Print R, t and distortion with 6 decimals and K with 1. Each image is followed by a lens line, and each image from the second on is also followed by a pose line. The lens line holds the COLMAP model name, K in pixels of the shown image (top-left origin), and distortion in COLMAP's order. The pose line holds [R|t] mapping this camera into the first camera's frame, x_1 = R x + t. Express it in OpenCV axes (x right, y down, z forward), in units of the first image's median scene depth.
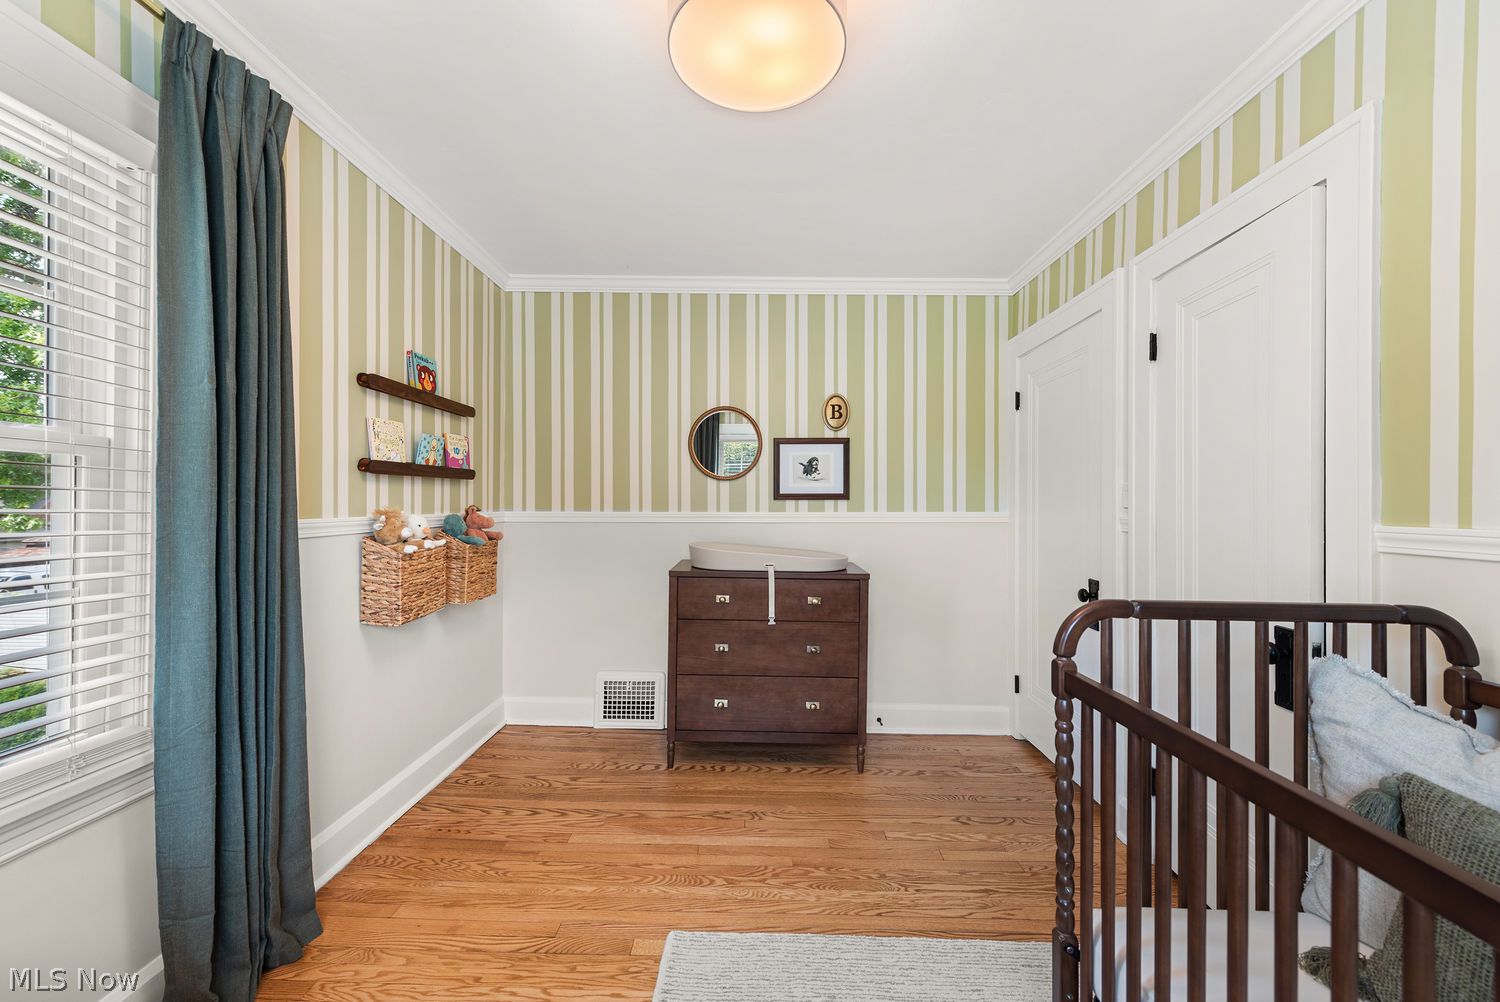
lens RADIAL K [[599.9, 0, 744.9], [0, 599.9, 505.2], [0, 0, 1]] dist [0.008628, -0.003020]
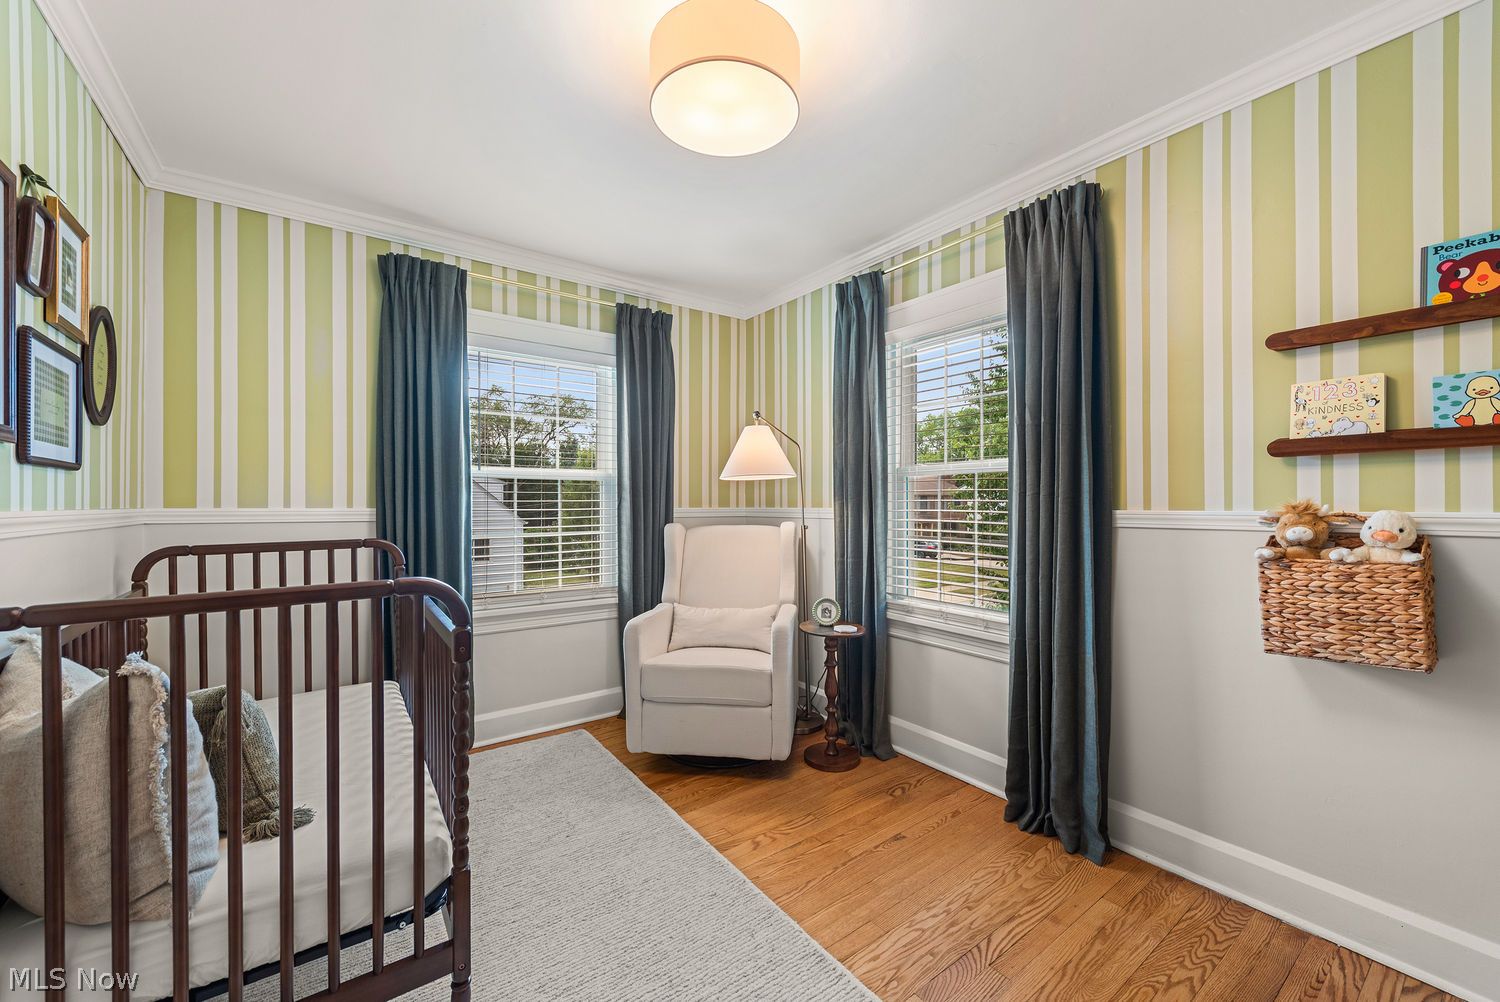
lens RADIAL K [[599.9, 0, 745.4], [0, 599.9, 502.4], [0, 0, 1]] dist [0.008628, -0.003020]
pose [[-0.808572, -0.007488, -0.588349, 0.426707], [-0.007640, 0.999968, -0.002227, 0.014013], [0.588347, 0.002695, -0.808604, 1.227960]]
